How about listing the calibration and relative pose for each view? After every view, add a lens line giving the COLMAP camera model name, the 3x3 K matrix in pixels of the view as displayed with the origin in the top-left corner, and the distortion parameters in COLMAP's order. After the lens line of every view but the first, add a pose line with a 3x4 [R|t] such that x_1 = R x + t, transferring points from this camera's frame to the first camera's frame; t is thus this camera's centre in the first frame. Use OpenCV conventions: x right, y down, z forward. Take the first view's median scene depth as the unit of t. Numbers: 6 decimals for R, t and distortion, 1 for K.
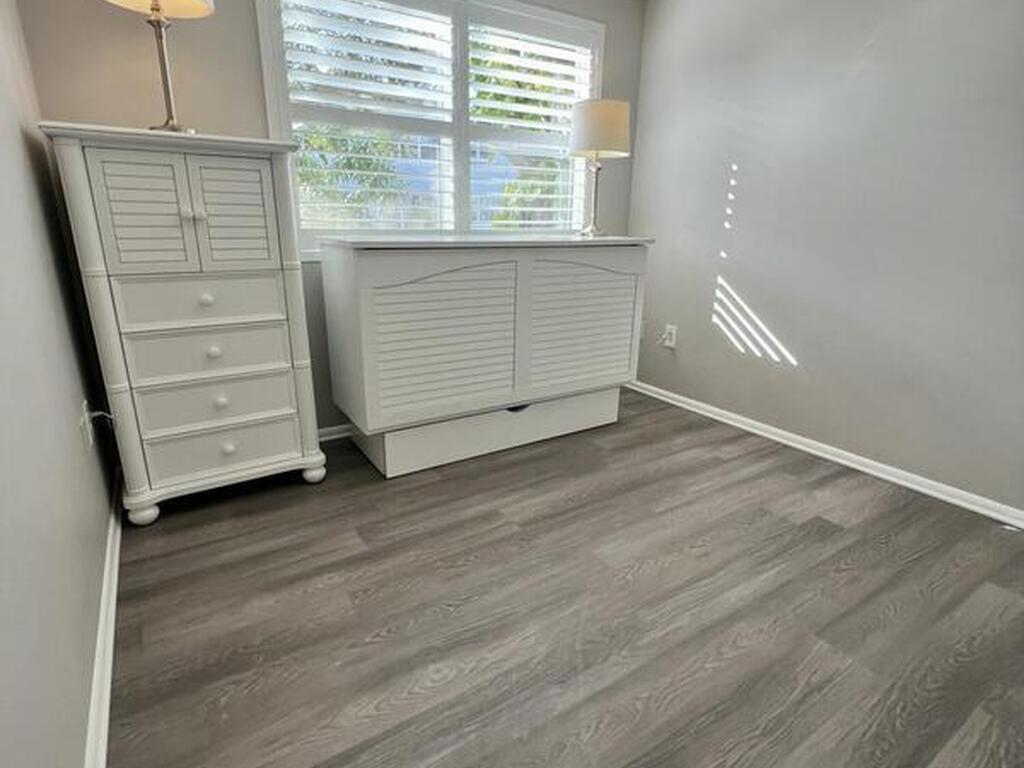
lens RADIAL K [[562.2, 0, 510.7], [0, 562.2, 387.8], [0, 0, 1]] dist [0.003286, -0.000487]
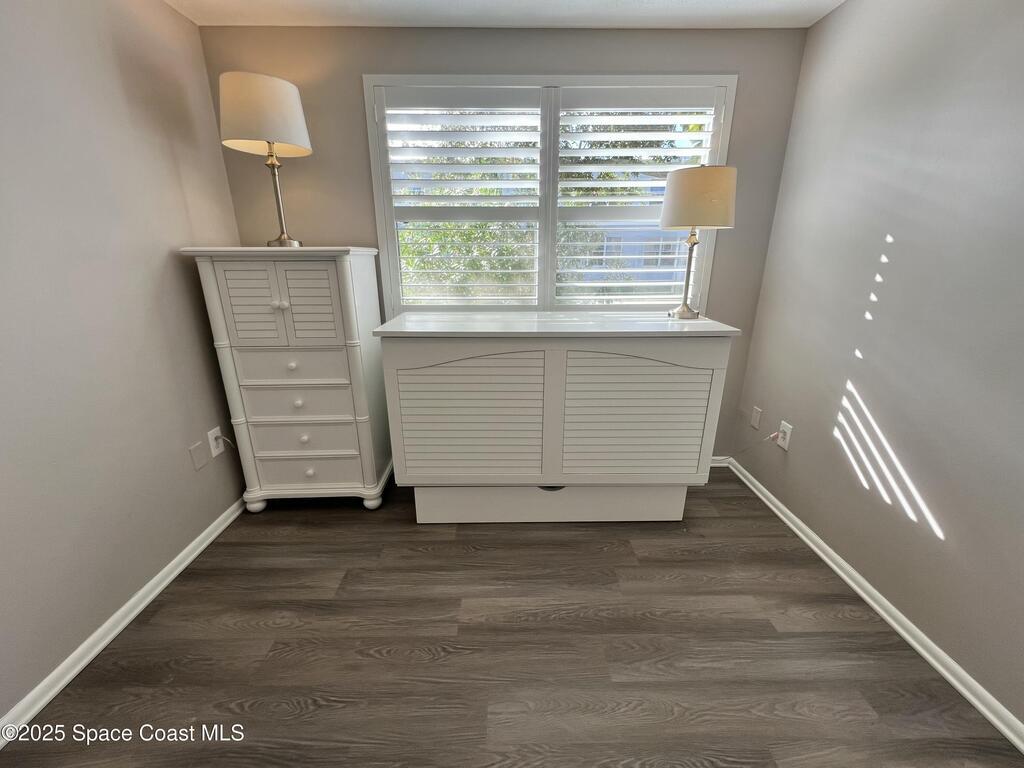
lens RADIAL K [[413.9, 0, 513.6], [0, 413.9, 383.7], [0, 0, 1]] dist [-0.002421, 0.001070]
pose [[0.838604, 0.149088, -0.523943, 0.362063], [-0.140557, 0.988471, 0.056299, -0.206306], [0.526296, 0.026432, 0.849891, 0.367640]]
